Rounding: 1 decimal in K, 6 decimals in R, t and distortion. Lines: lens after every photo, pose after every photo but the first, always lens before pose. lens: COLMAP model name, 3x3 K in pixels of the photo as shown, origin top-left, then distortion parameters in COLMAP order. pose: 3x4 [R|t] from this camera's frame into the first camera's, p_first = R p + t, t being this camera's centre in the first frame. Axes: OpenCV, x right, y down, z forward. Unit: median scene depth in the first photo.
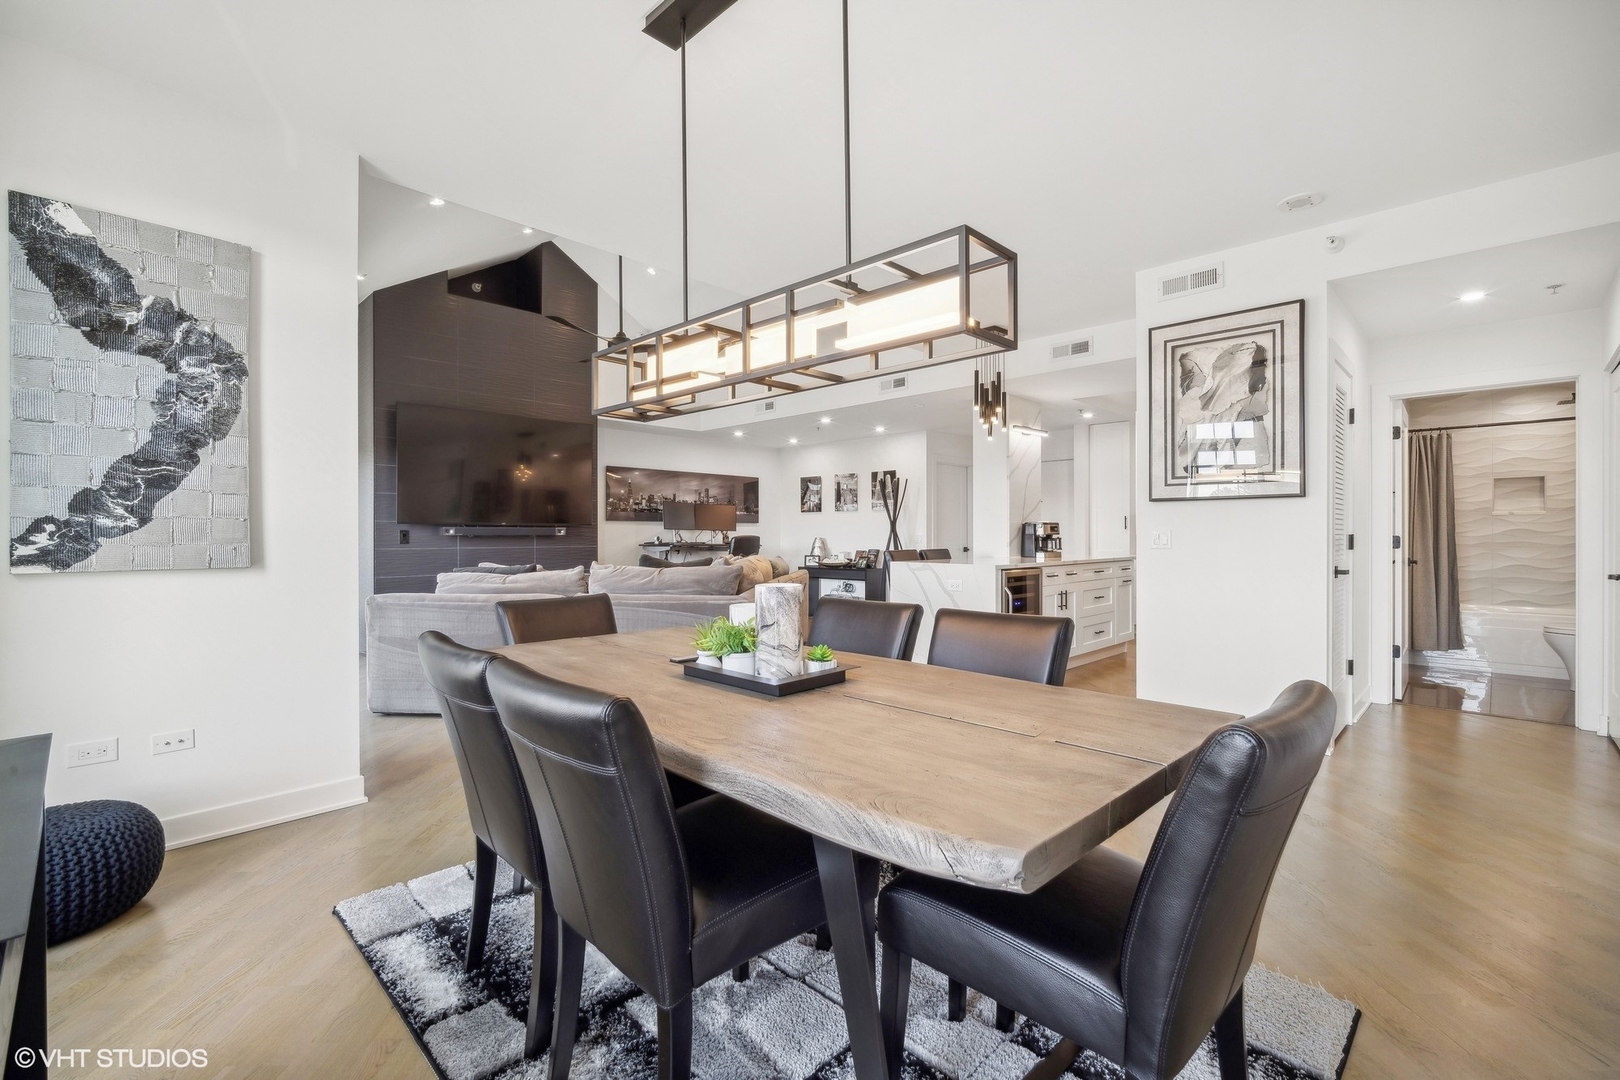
lens RADIAL K [[714.2, 0, 813.1], [0, 714.2, 538.8], [0, 0, 1]] dist [-0.013688, 0.005011]
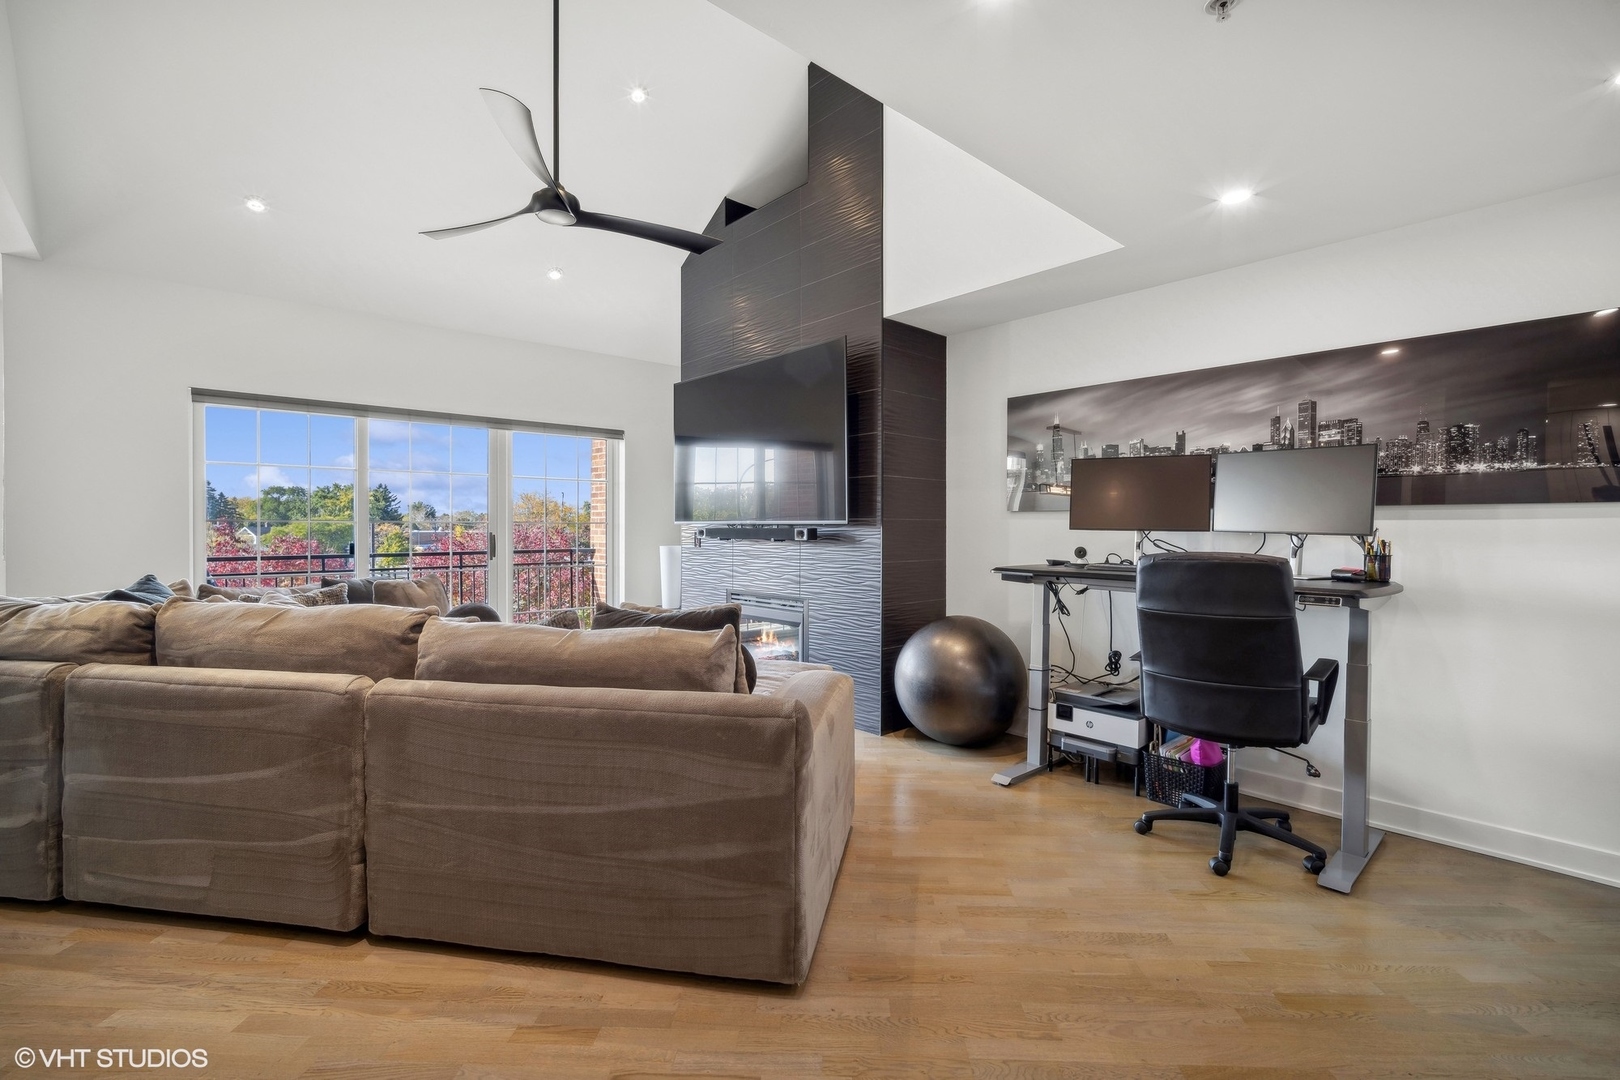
lens RADIAL K [[714.2, 0, 815.4], [0, 714.2, 530.6], [0, 0, 1]] dist [-0.013688, 0.005011]
pose [[-0.060997, 0.005756, -0.998121, 0.268302], [-0.006965, 0.999957, 0.006192, -0.019184], [0.998114, 0.007329, -0.060954, 1.183459]]
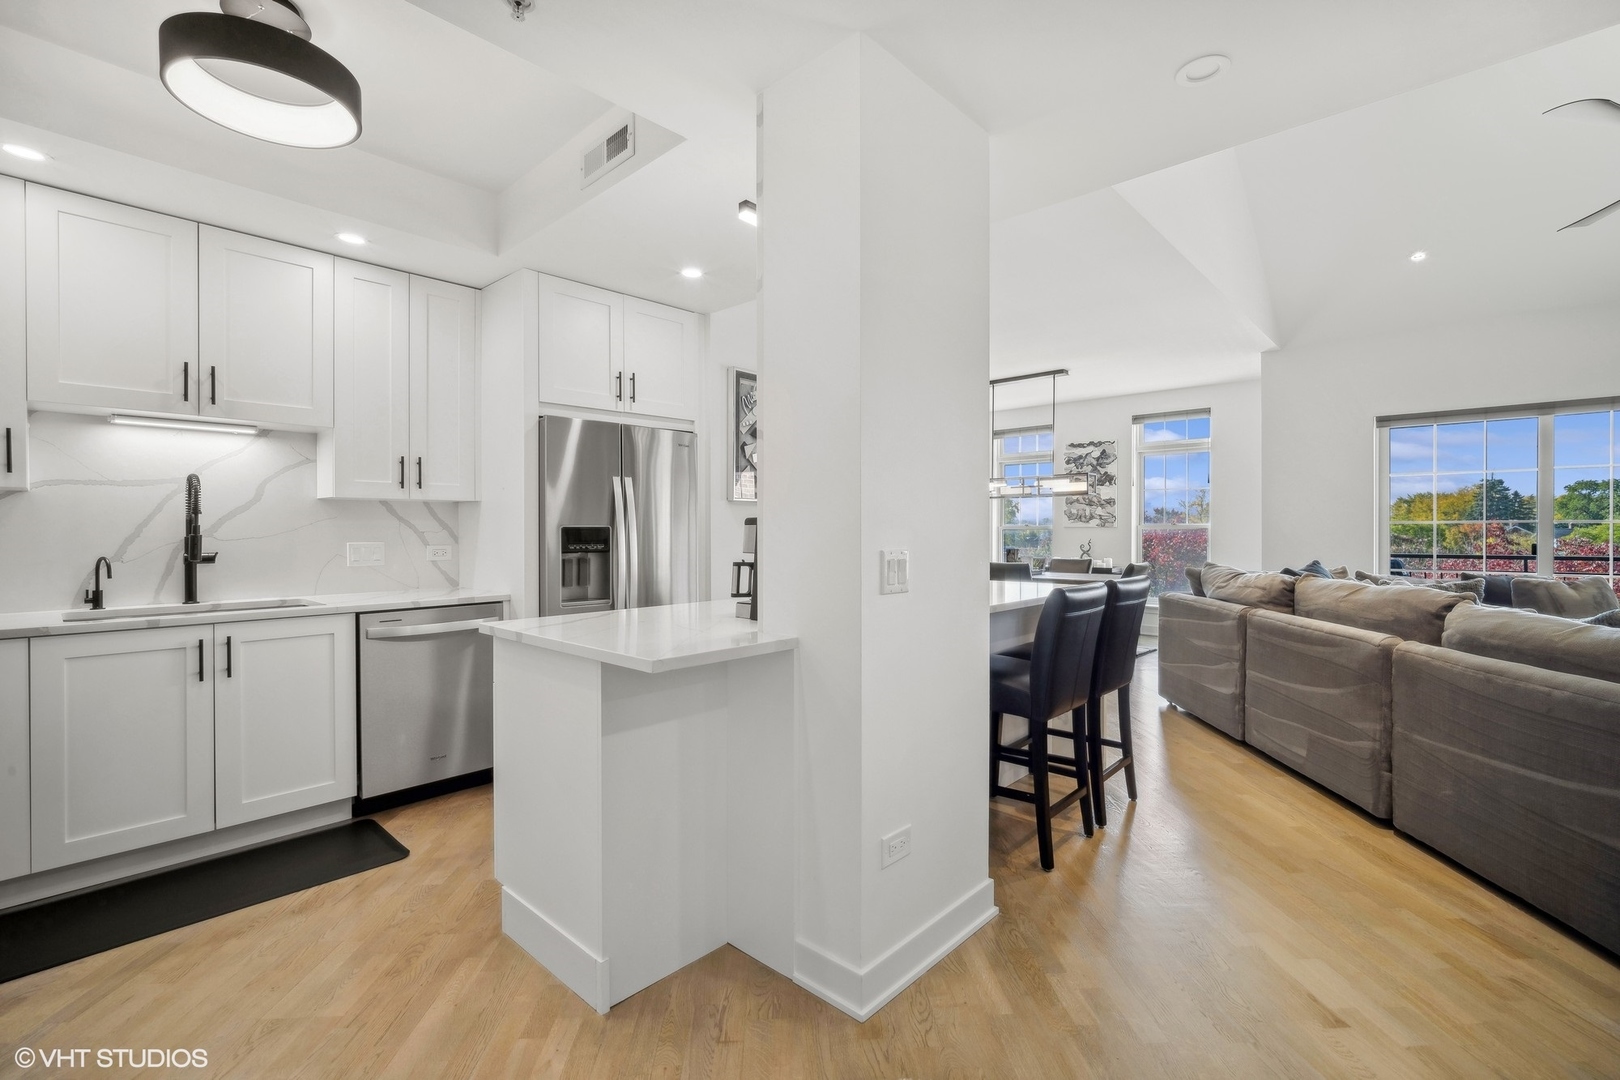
lens RADIAL K [[714.2, 0, 815.1], [0, 714.2, 533.6], [0, 0, 1]] dist [-0.013688, 0.005011]
pose [[-0.999577, 0.004320, -0.028770, 0.326228], [0.004003, 0.999931, 0.011075, -0.019121], [0.028816, 0.010955, -0.999525, 1.379093]]
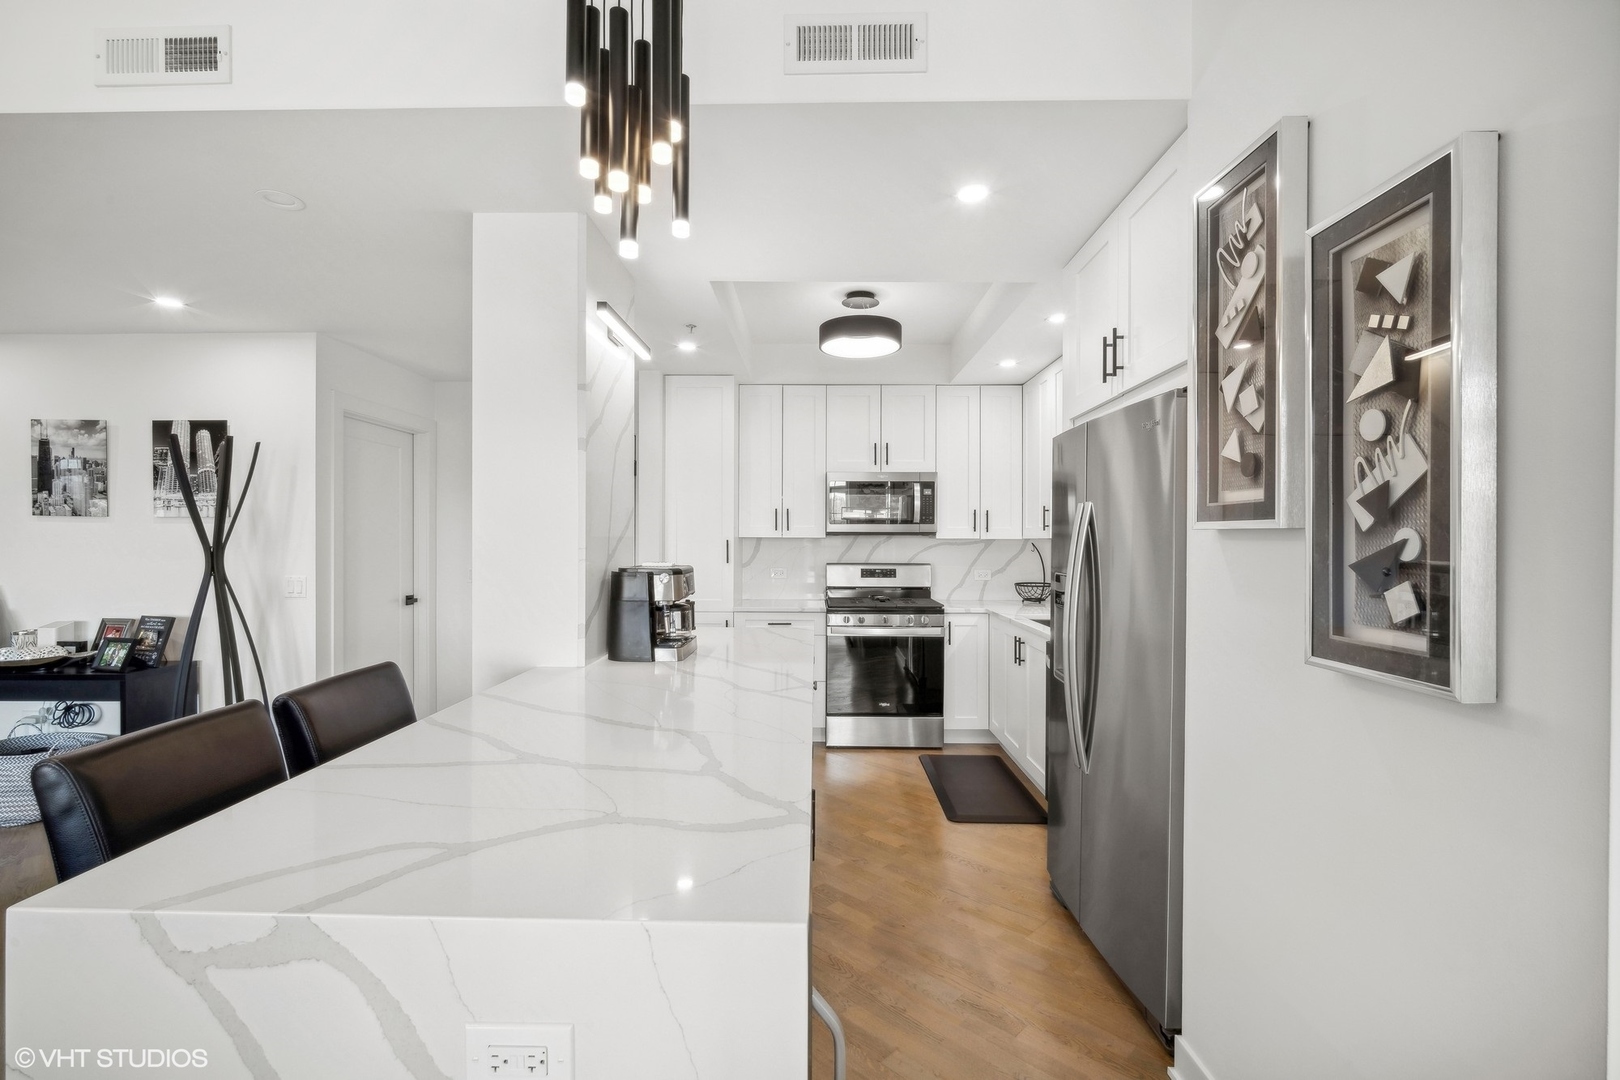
lens RADIAL K [[714.2, 0, 804.8], [0, 714.2, 543.7], [0, 0, 1]] dist [-0.013688, 0.005011]
pose [[0.727531, 0.000138, 0.686075, 0.108850], [-0.001477, 0.999998, 0.001364, -0.036910], [-0.686073, -0.002006, 0.727530, 0.664394]]
